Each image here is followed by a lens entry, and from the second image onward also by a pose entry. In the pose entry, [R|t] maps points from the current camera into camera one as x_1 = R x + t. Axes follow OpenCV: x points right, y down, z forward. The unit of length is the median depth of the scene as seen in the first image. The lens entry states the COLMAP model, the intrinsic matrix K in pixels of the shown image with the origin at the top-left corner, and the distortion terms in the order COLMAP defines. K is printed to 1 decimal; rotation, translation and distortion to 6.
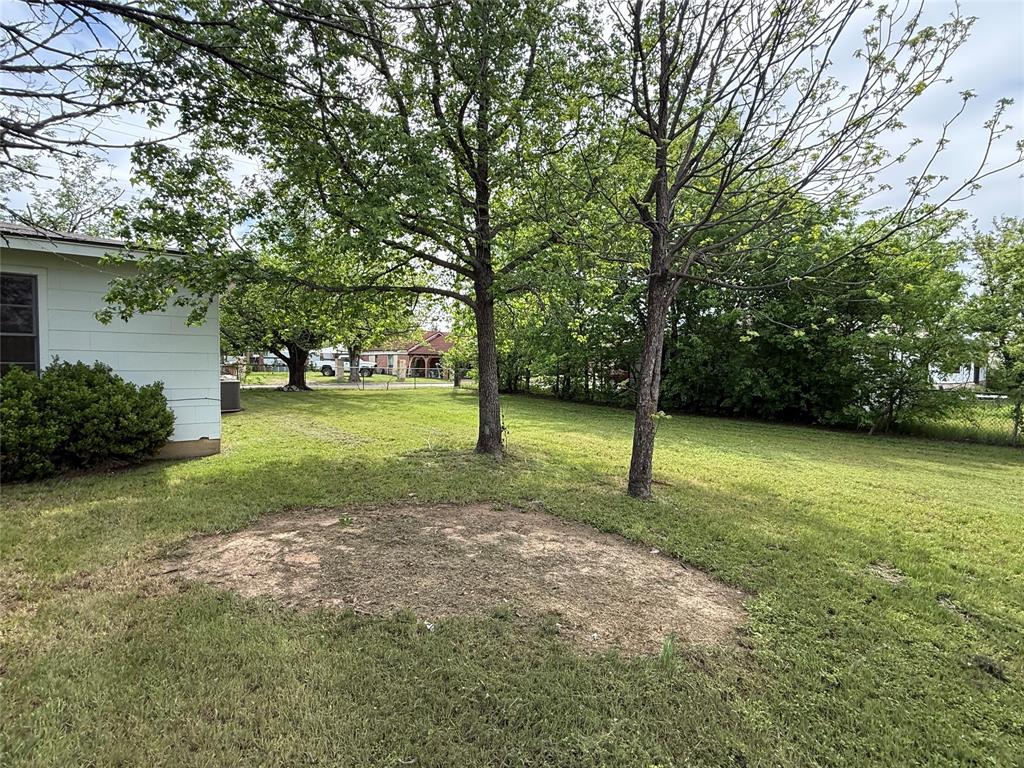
lens RADIAL K [[526.7, 0, 507.0], [0, 526.7, 381.1], [0, 0, 1]] dist [-0.000939, -0.000092]
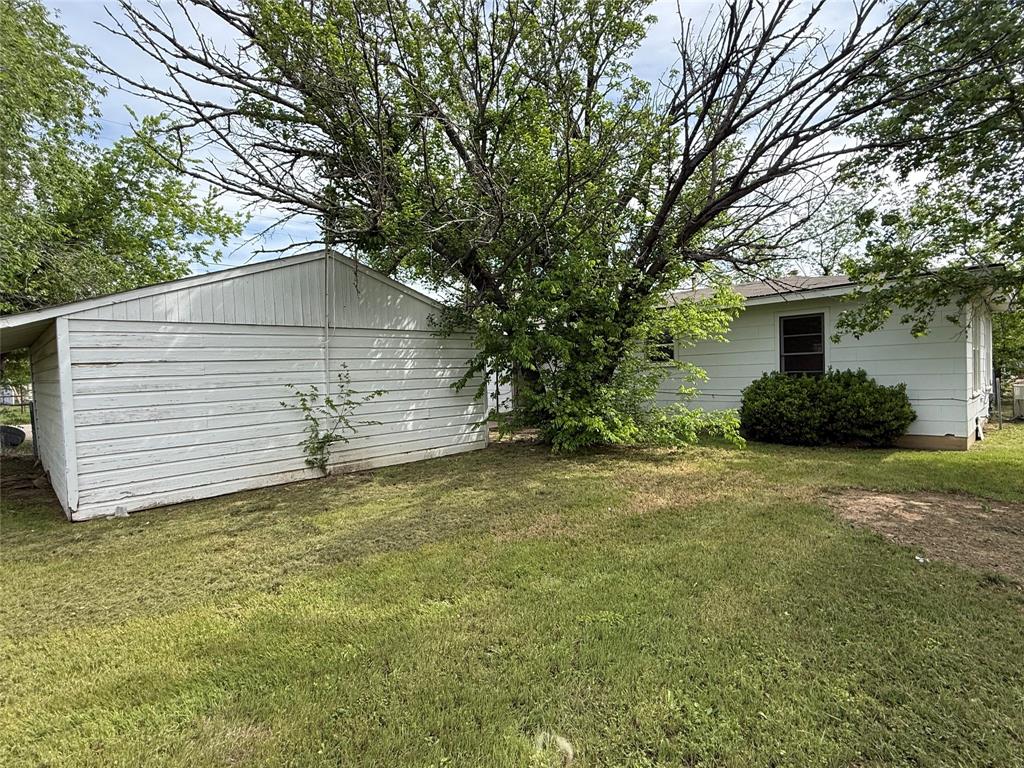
lens RADIAL K [[526.7, 0, 512.1], [0, 526.7, 386.1], [0, 0, 1]] dist [-0.000939, -0.000092]
pose [[0.166539, 0.006854, -0.986011, 0.281190], [-0.010098, 0.999935, 0.005245, 0.006693], [0.985983, 0.009084, 0.166597, -0.074695]]
